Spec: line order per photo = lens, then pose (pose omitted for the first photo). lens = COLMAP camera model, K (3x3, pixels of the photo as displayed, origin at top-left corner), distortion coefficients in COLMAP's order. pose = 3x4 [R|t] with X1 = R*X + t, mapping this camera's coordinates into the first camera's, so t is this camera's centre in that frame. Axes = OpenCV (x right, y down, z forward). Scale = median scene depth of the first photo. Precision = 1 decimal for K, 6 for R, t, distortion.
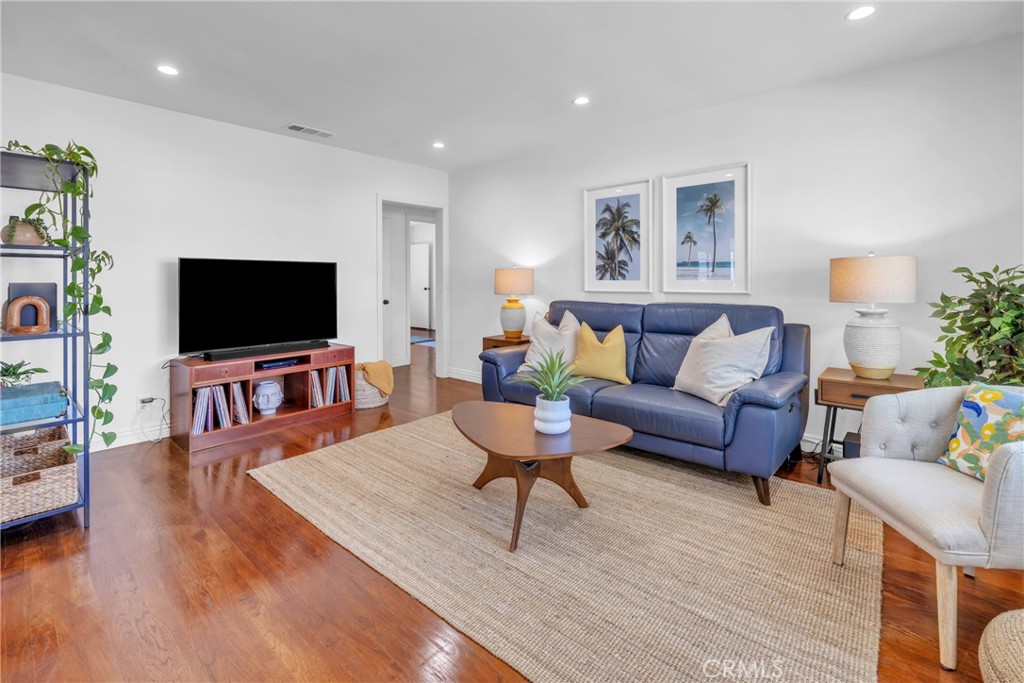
lens RADIAL K [[453.4, 0, 512.1], [0, 453.4, 285.4], [0, 0, 1]] dist [-0.000175, 0.000150]
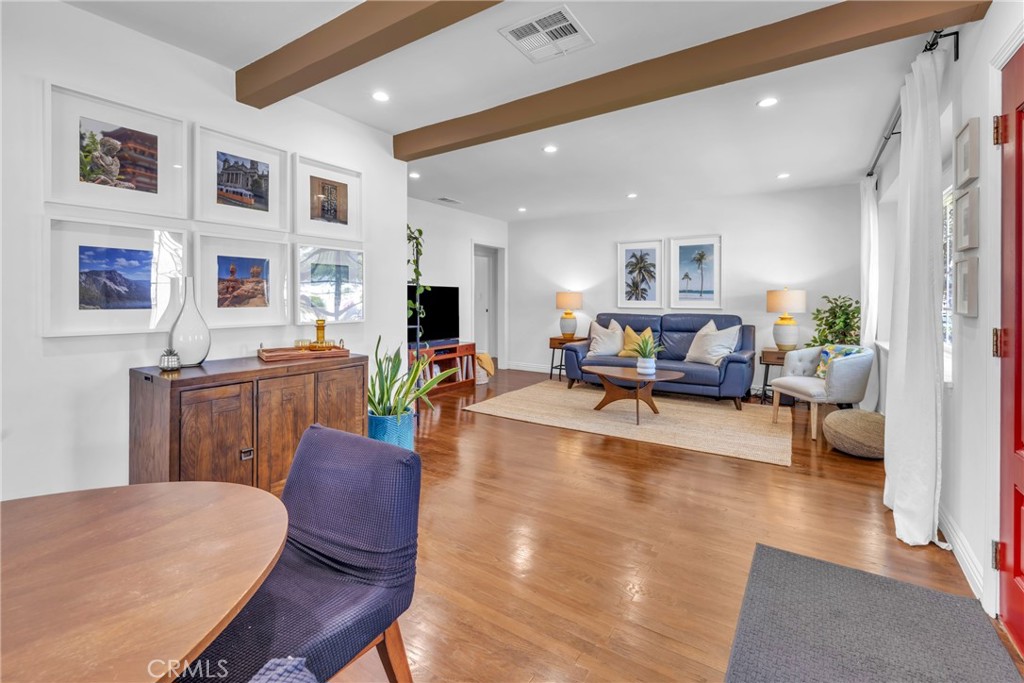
lens RADIAL K [[450.0, 0, 511.9], [0, 450.0, 302.5], [0, 0, 1]] dist [0.000135, -0.000030]
pose [[0.989536, 0.008108, 0.144061, -0.516092], [-0.007239, 0.999952, -0.006550, 0.010323], [-0.144107, 0.005439, 0.989547, -0.591793]]
